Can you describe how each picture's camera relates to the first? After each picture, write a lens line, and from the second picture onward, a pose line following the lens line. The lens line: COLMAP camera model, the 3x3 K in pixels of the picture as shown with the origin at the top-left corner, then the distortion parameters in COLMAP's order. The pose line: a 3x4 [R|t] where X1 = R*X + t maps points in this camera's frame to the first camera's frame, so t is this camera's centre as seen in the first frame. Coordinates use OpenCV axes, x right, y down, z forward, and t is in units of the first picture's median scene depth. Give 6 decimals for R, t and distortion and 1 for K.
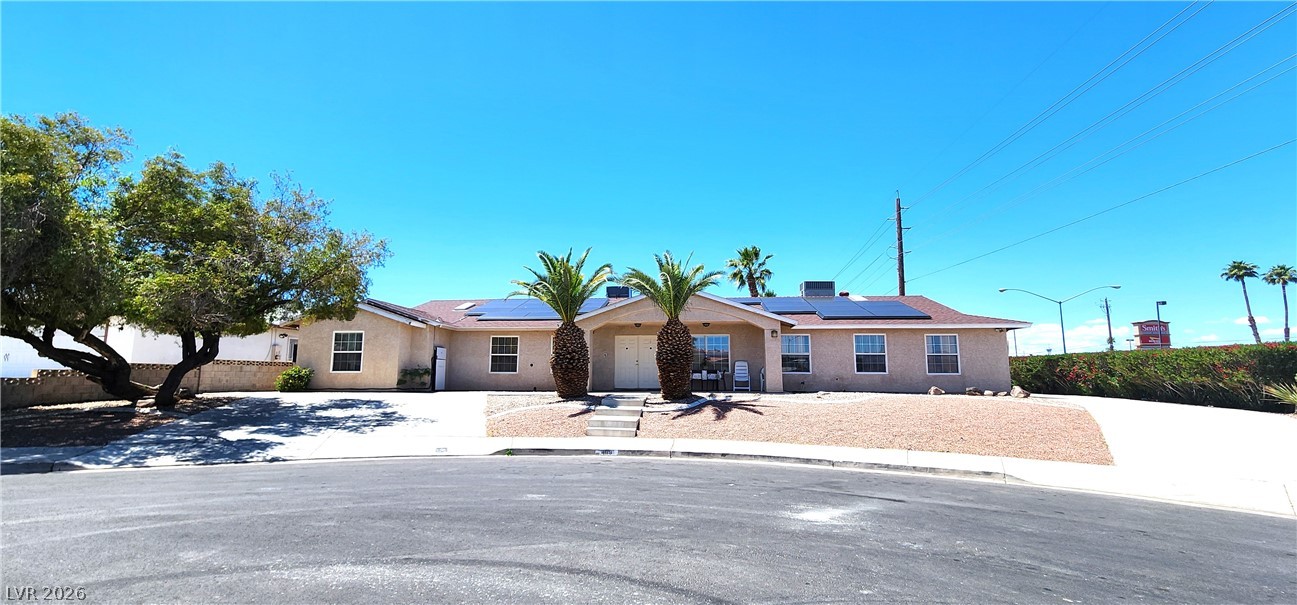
lens RADIAL K [[531.3, 0, 644.7], [0, 531.3, 303.4], [0, 0, 1]] dist [0.001329, 0.000087]
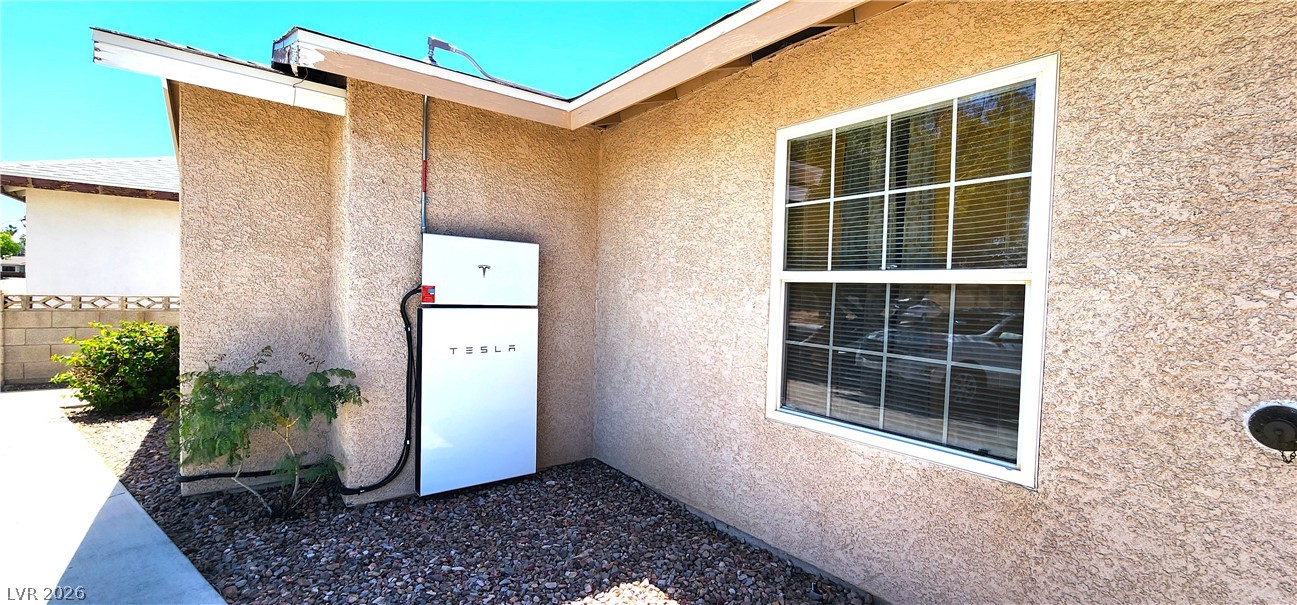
lens RADIAL K [[531.3, 0, 649.8], [0, 531.3, 304.3], [0, 0, 1]] dist [0.001329, 0.000087]
pose [[0.683323, 0.032689, -0.729384, -0.241982], [0.078674, 0.989884, 0.118070, 0.095359], [0.725865, -0.138064, 0.673838, 0.992827]]
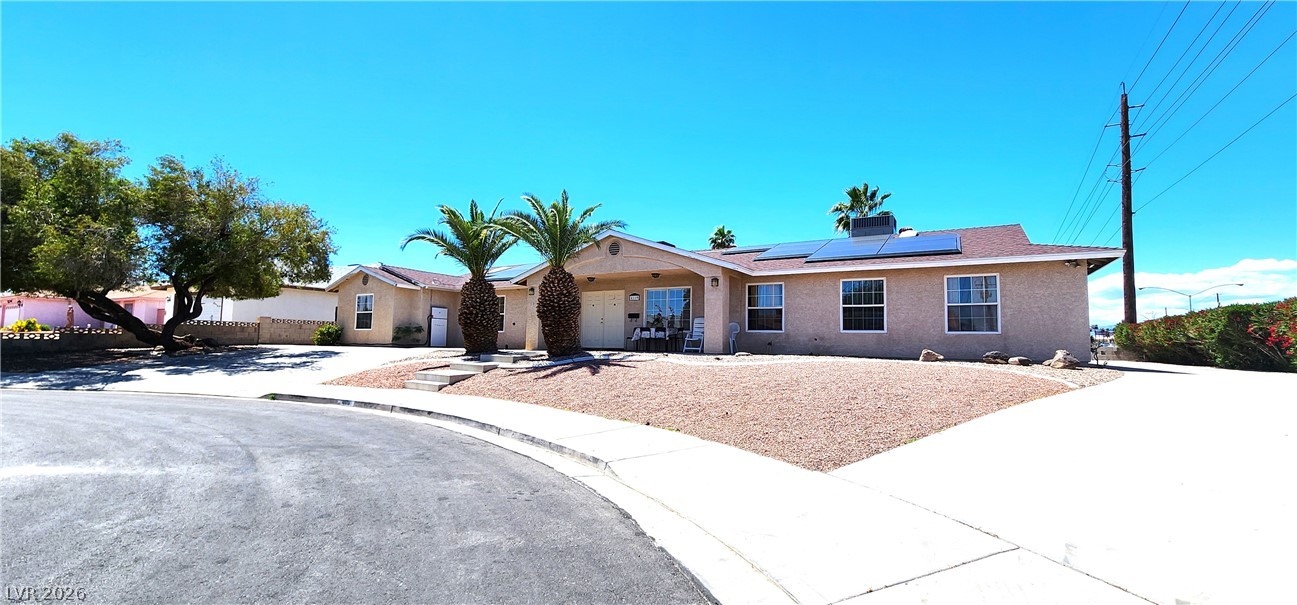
lens RADIAL K [[531.3, 0, 646.2], [0, 531.3, 306.0], [0, 0, 1]] dist [0.001329, 0.000087]
pose [[0.908050, -0.018555, -0.418451, 0.481471], [0.043326, 0.997820, 0.049773, 0.047726], [0.416616, -0.063326, 0.906874, 0.213824]]
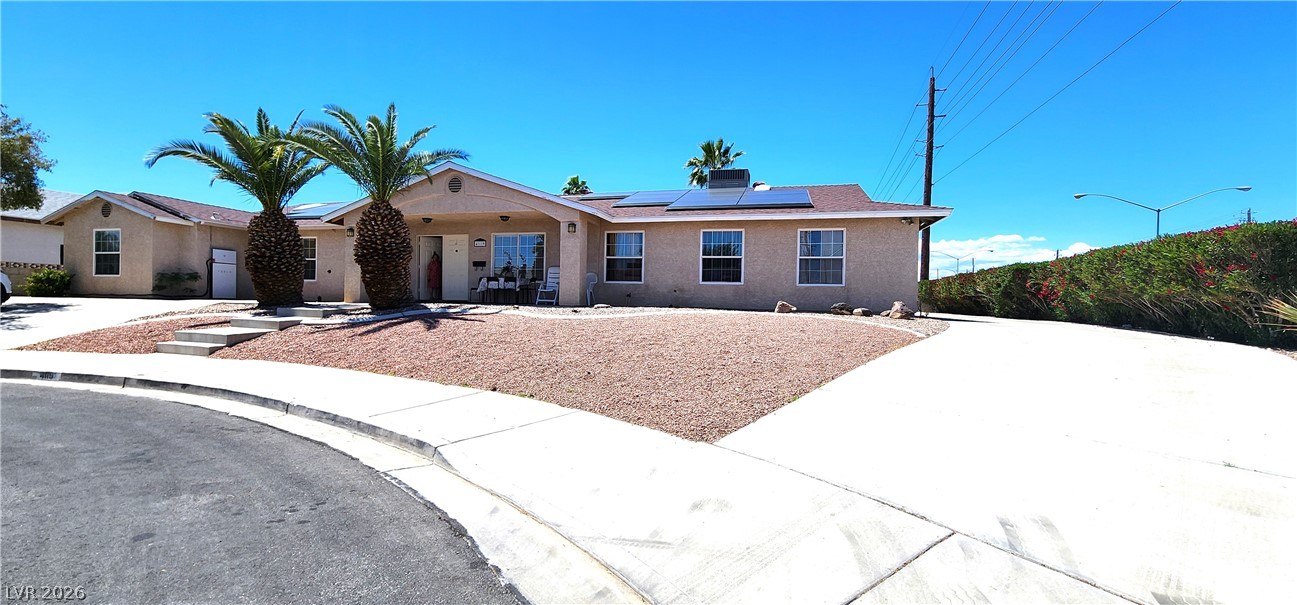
lens RADIAL K [[531.3, 0, 644.5], [0, 531.3, 305.1], [0, 0, 1]] dist [0.001329, 0.000087]
pose [[0.987470, 0.015750, -0.157018, 0.454854], [0.006667, 0.989955, 0.141226, 0.059268], [0.157665, -0.140504, 0.977446, 0.275606]]
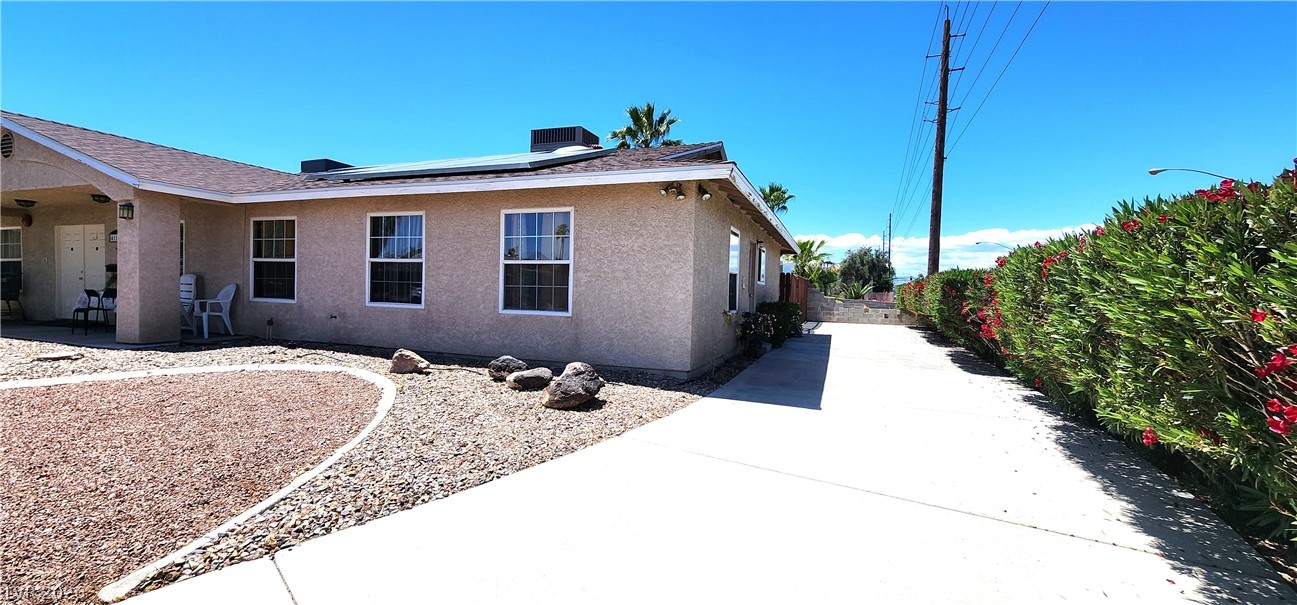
lens RADIAL K [[531.3, 0, 642.2], [0, 531.3, 305.7], [0, 0, 1]] dist [0.001329, 0.000087]
pose [[0.965240, 0.028115, -0.259847, 0.757903], [0.013534, 0.987487, 0.157117, 0.070059], [0.261013, -0.155172, 0.952782, 0.671916]]
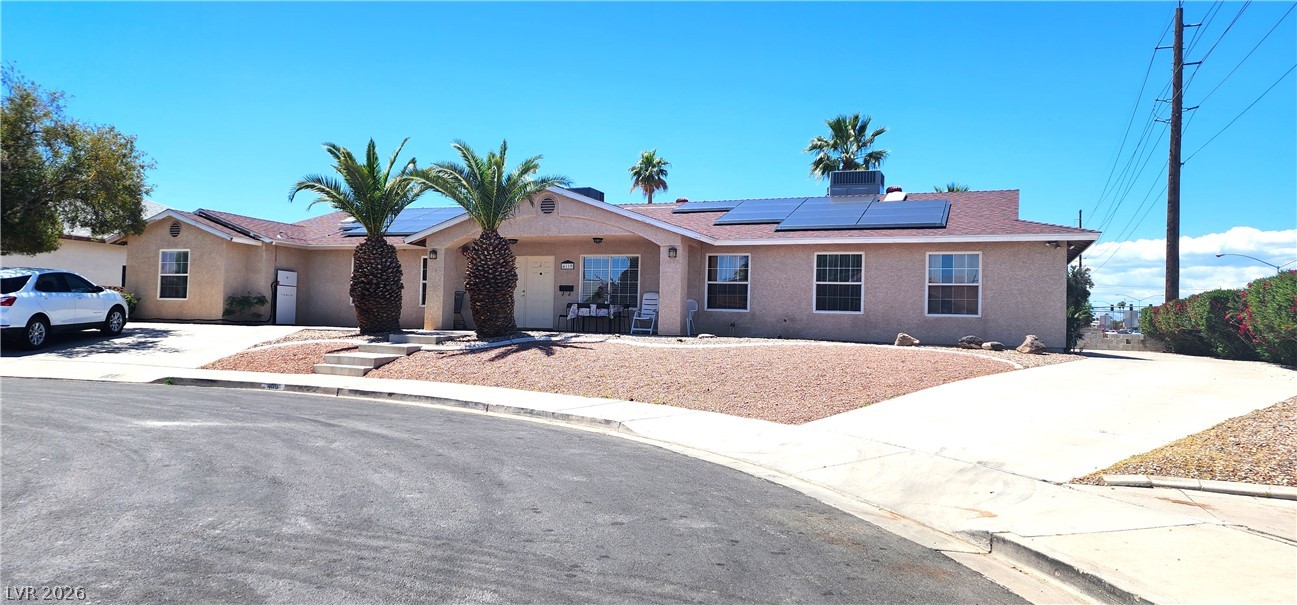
lens RADIAL K [[856.2, 0, 634.8], [0, 856.2, 295.7], [0, 0, 1]] dist [0.076425, -0.055652]
pose [[0.958435, 0.012400, -0.285040, 0.507552], [0.014274, 0.995720, 0.091312, 0.011274], [0.284952, -0.091586, 0.954156, -0.080090]]
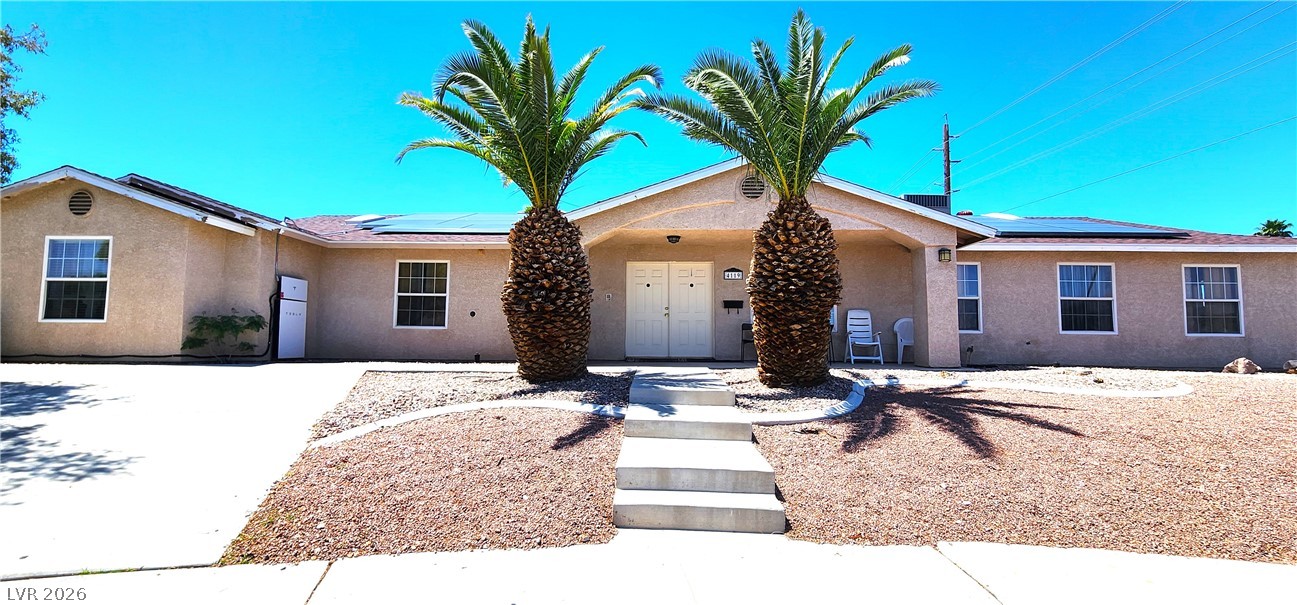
lens RADIAL K [[531.3, 0, 646.4], [0, 531.3, 307.3], [0, 0, 1]] dist [0.001329, 0.000087]
pose [[0.997892, 0.011004, 0.063958, -0.077110], [-0.015697, 0.997184, 0.073339, 0.073599], [-0.062971, -0.074188, 0.995254, 0.492414]]
